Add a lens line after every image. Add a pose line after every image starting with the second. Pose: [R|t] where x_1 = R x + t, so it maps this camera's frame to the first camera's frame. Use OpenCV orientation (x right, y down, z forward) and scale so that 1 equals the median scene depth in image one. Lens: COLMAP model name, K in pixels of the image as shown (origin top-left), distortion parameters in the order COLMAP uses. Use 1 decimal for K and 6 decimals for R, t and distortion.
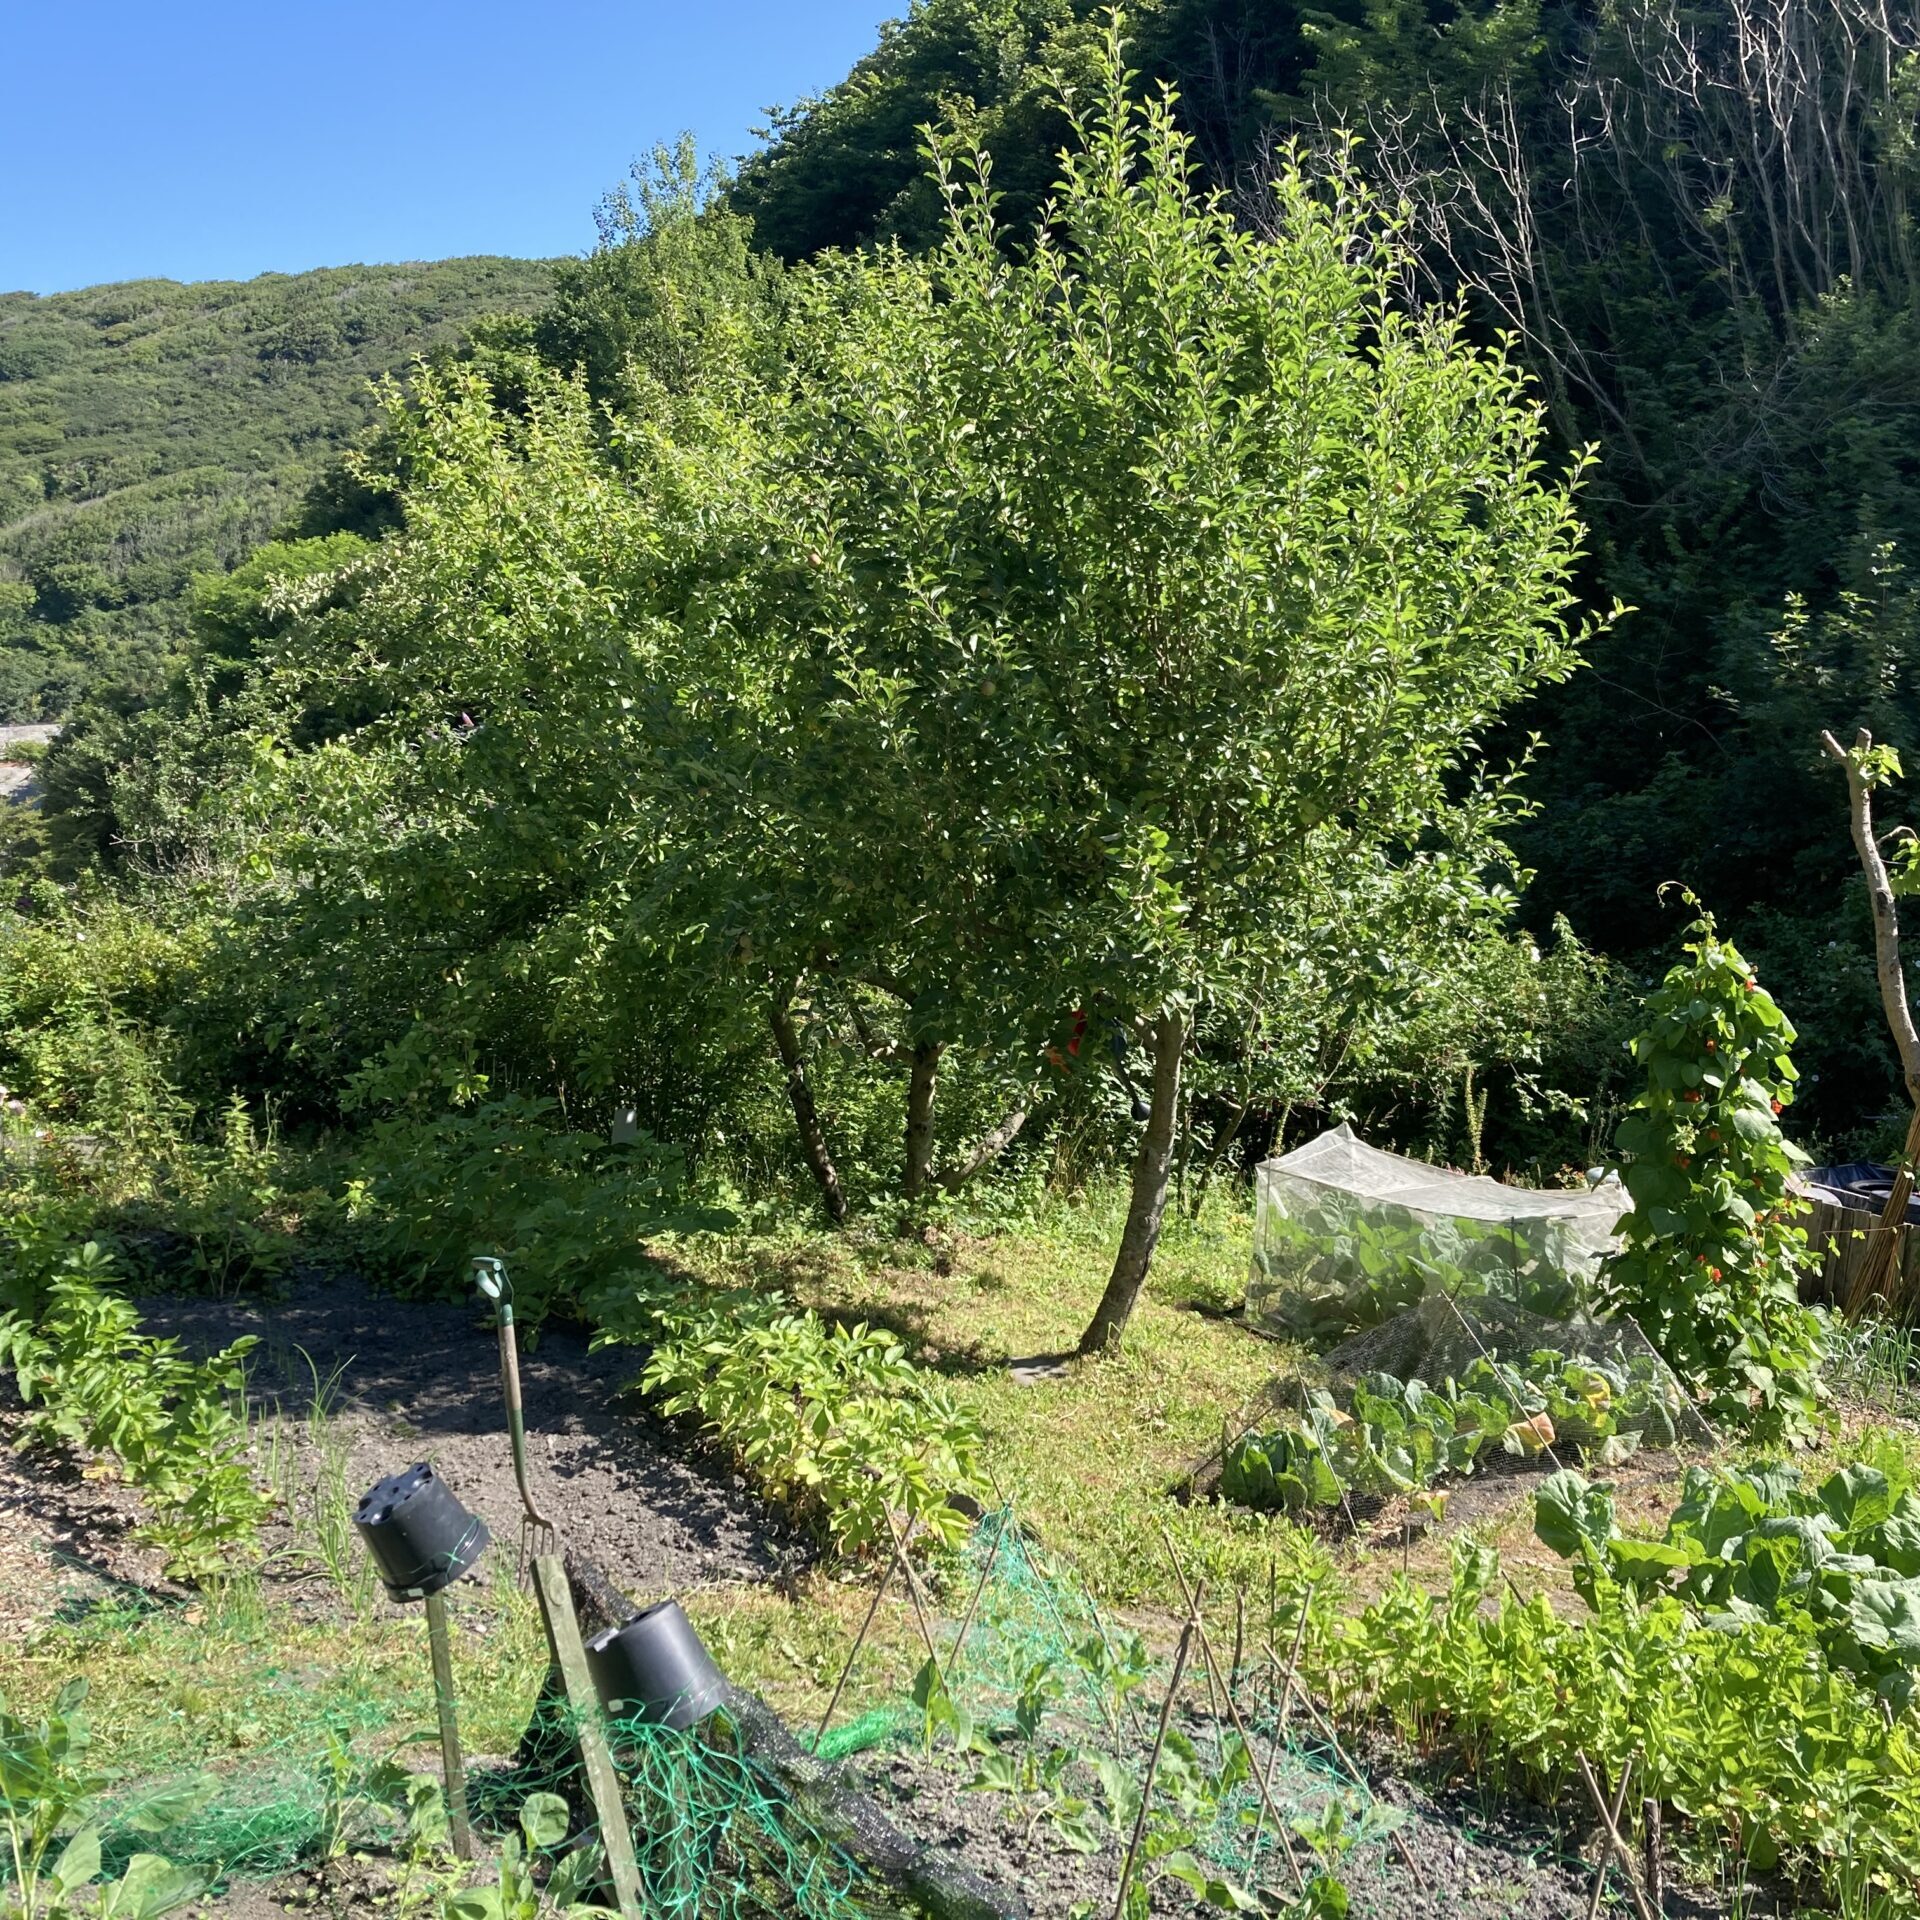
lens RADIAL K [[2115.0, 0, 959.8], [0, 2115.0, 968.2], [0, 0, 1]] dist [-0.014687, 0.049006]
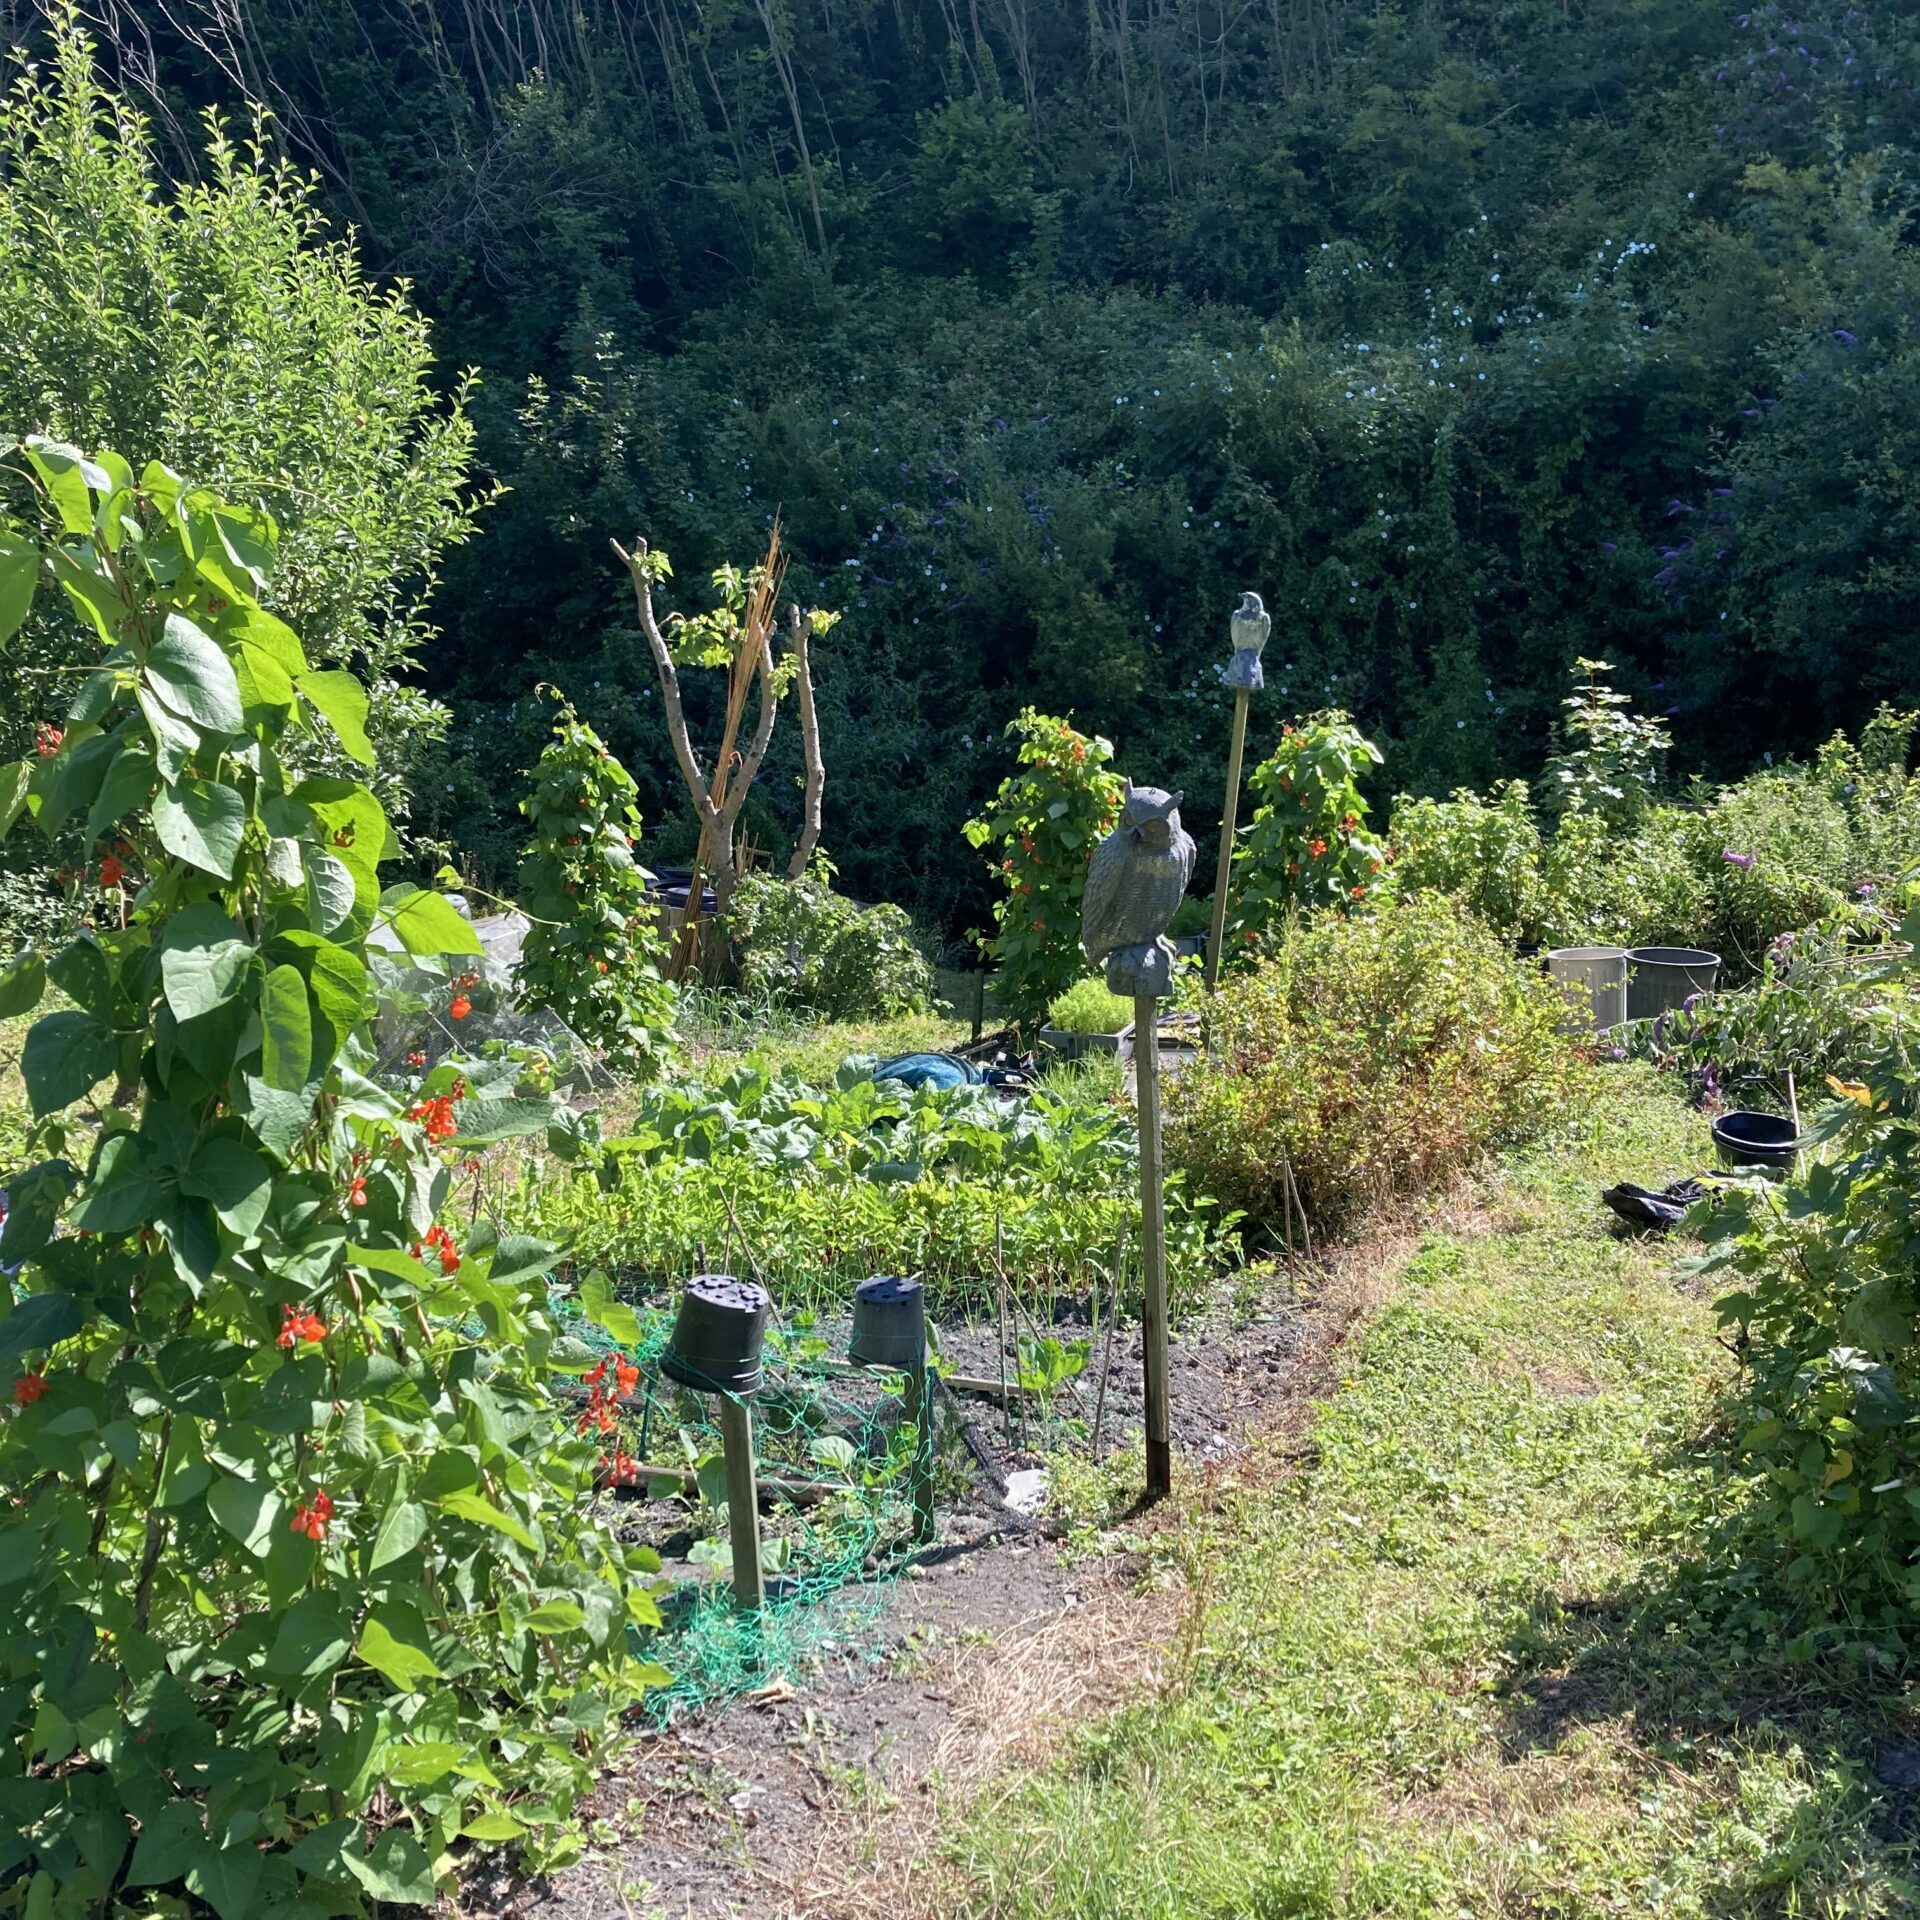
lens RADIAL K [[2115.0, 0, 959.8], [0, 2115.0, 968.2], [0, 0, 1]] dist [-0.014687, 0.049006]
pose [[0.832121, -0.138804, 0.536944, -0.190374], [0.066901, 0.986226, 0.151268, -0.048243], [-0.550545, -0.089951, 0.829945, -0.277763]]
